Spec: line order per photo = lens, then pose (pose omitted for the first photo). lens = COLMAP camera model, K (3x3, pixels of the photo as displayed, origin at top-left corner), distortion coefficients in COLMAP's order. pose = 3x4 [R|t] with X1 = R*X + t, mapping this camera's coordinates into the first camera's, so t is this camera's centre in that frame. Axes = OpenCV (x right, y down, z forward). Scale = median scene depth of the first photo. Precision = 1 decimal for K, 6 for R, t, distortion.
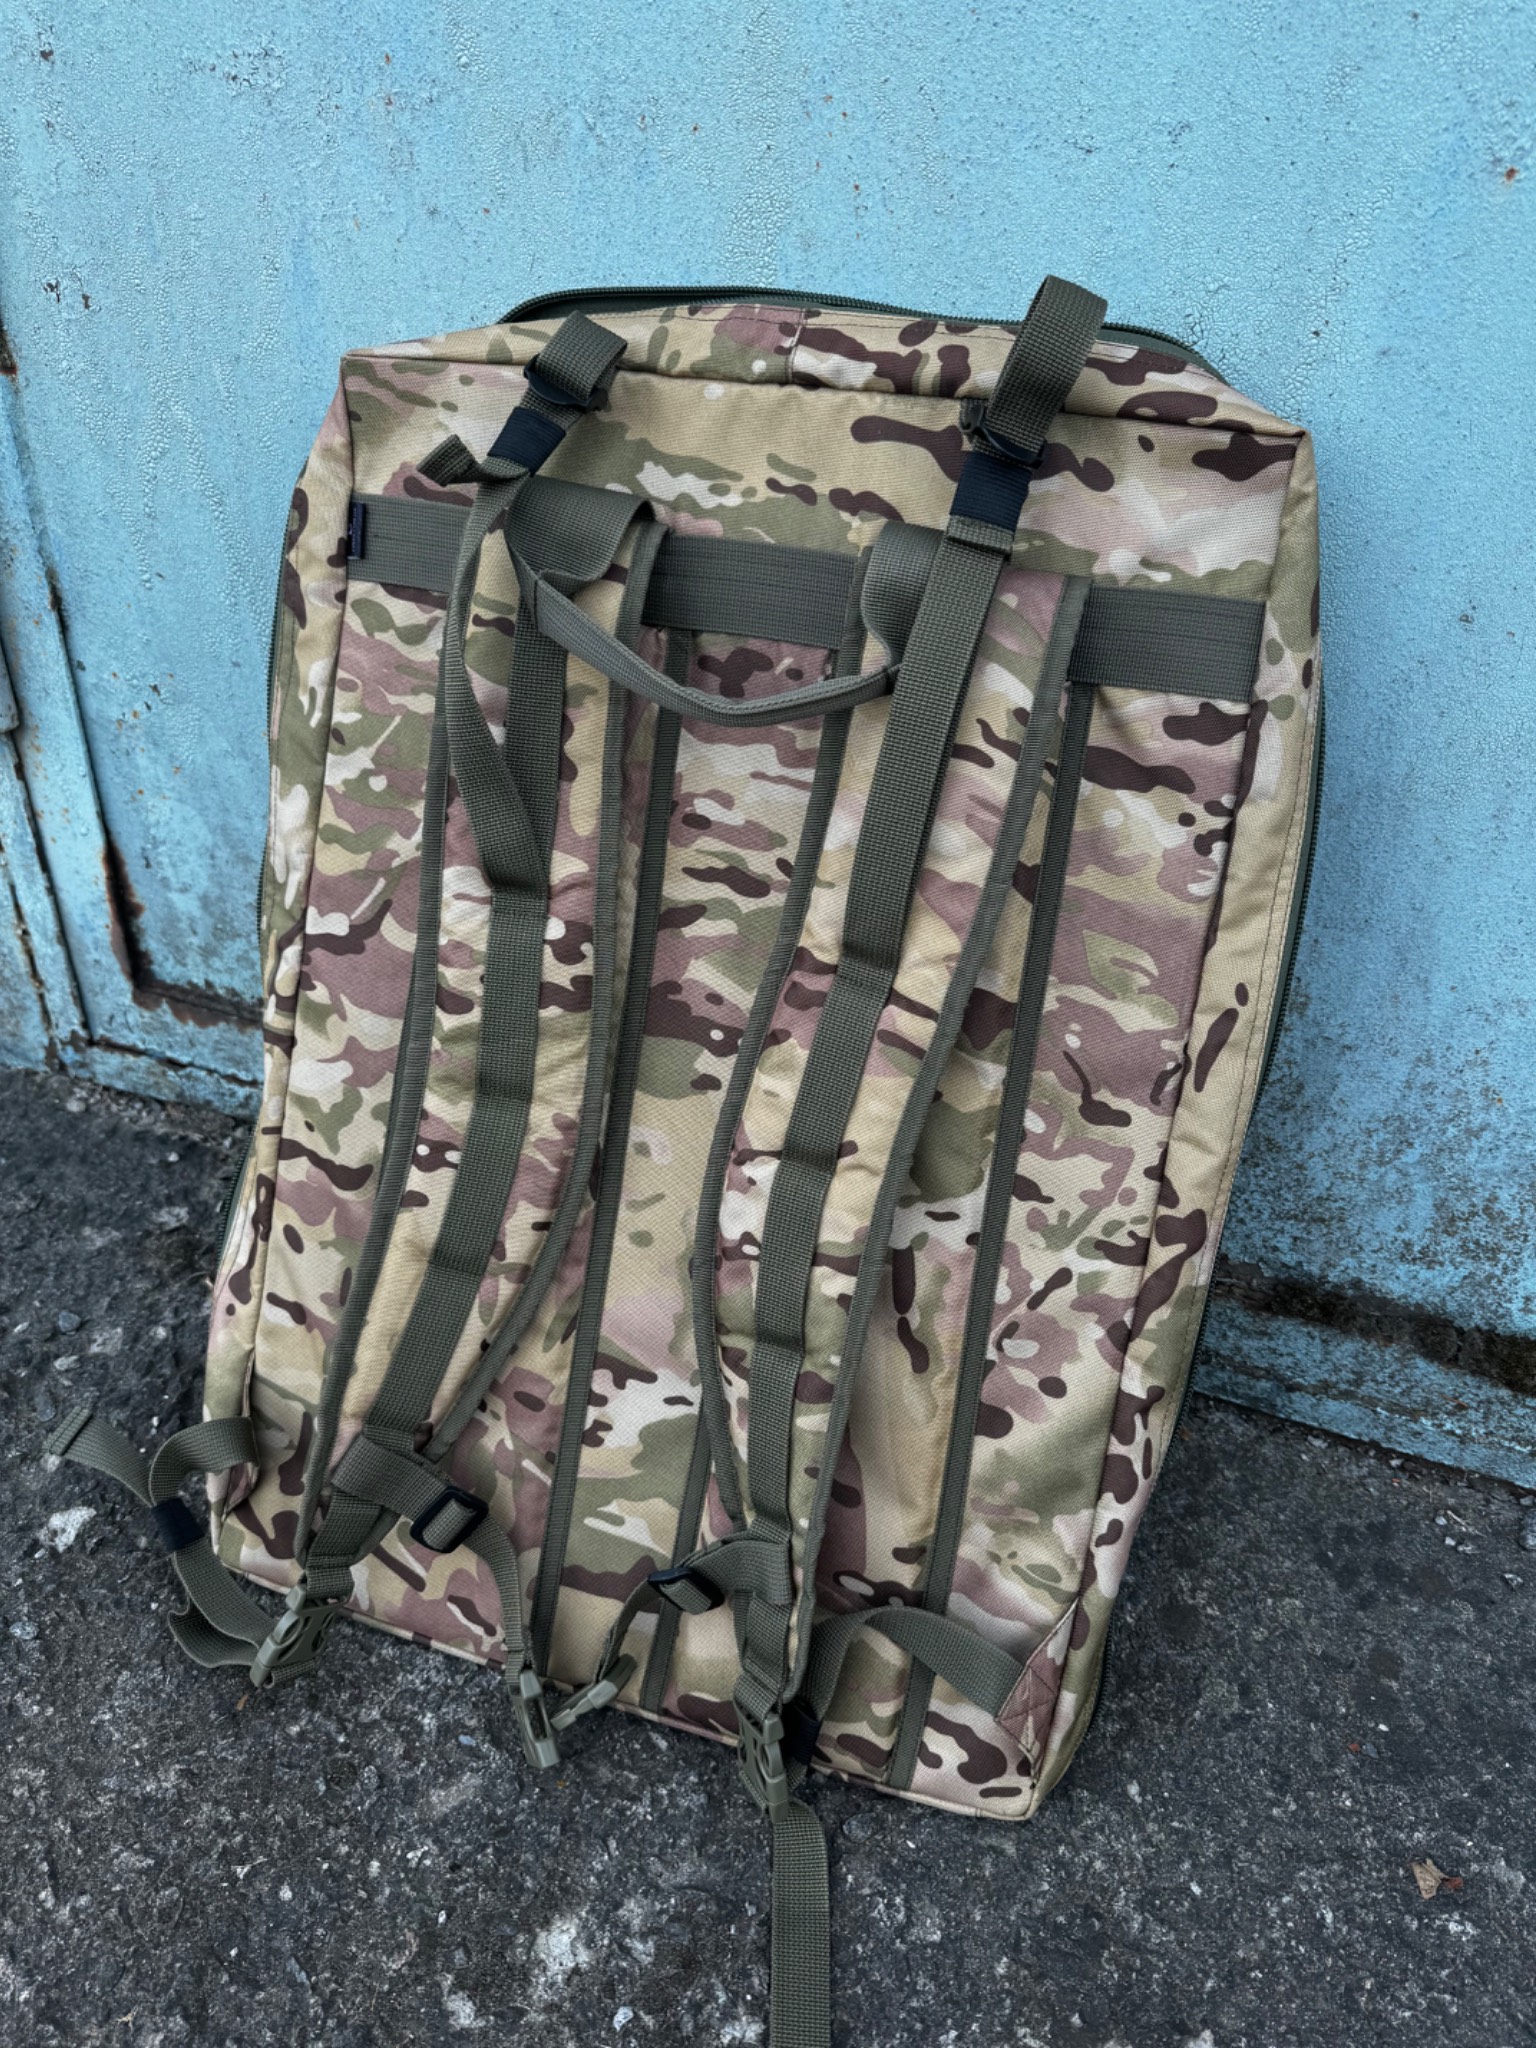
lens RADIAL K [[1535.5, 0, 768.0], [0, 1535.5, 1024.0], [0, 0, 1]] dist [-0.026949, 0.004549]
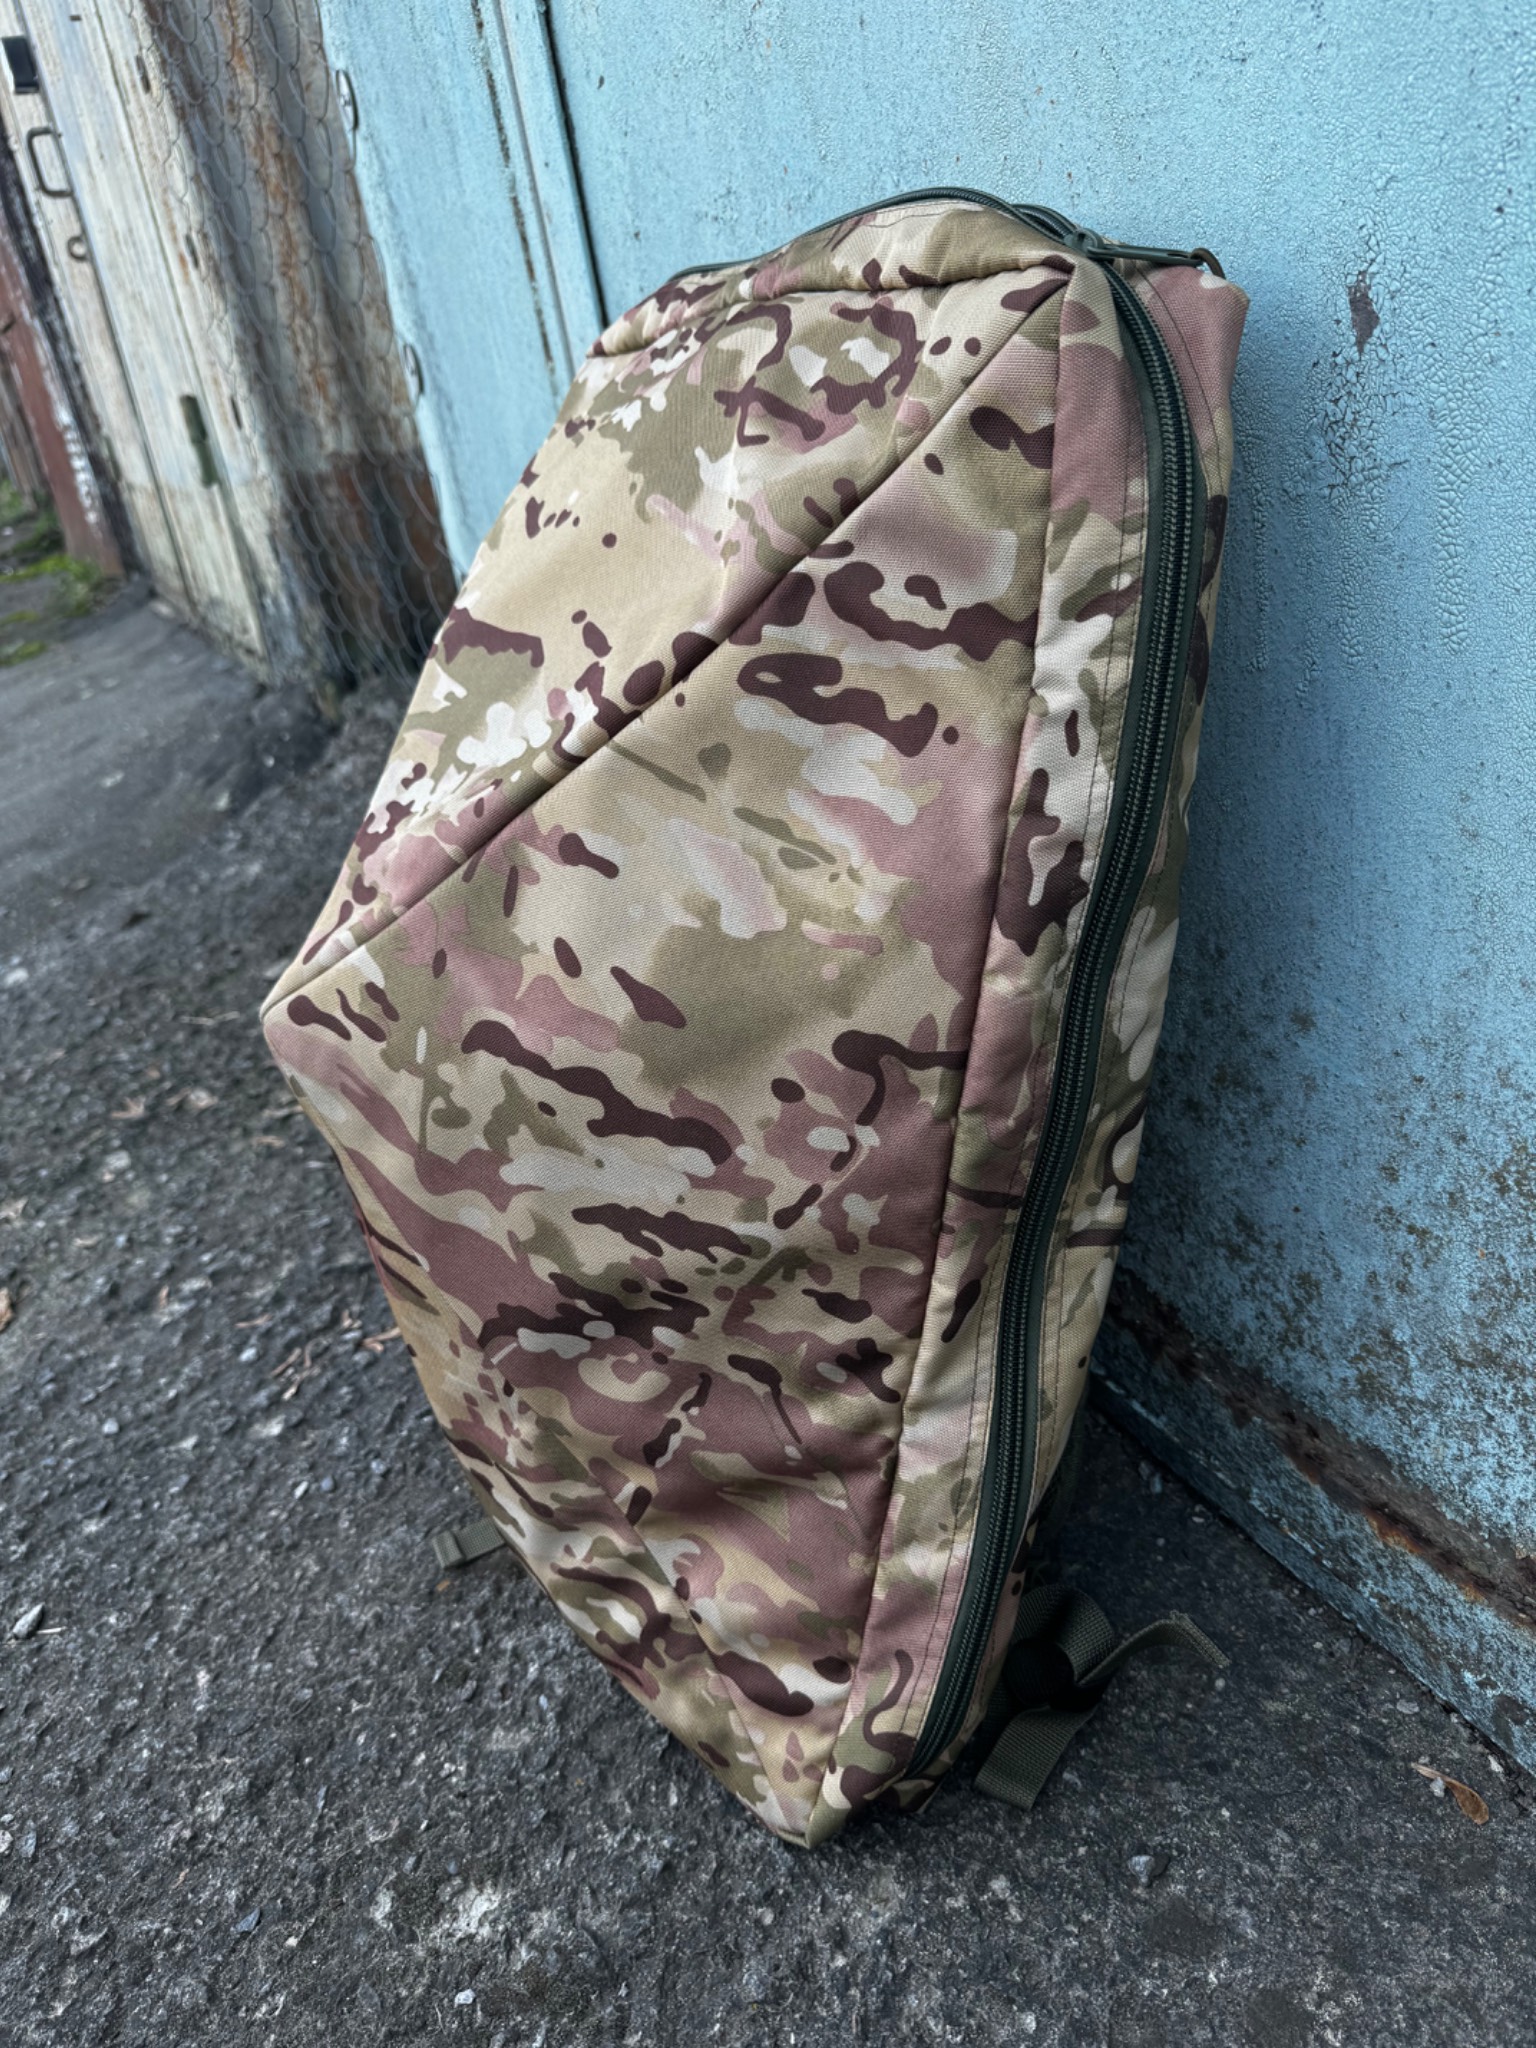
lens RADIAL K [[1535.5, 0, 768.0], [0, 1535.5, 1024.0], [0, 0, 1]] dist [-0.026949, 0.004549]
pose [[0.694676, 0.136037, -0.706342, 0.642465], [-0.209929, 0.977547, -0.018192, 0.000550], [0.688008, 0.160919, 0.707637, 0.313386]]
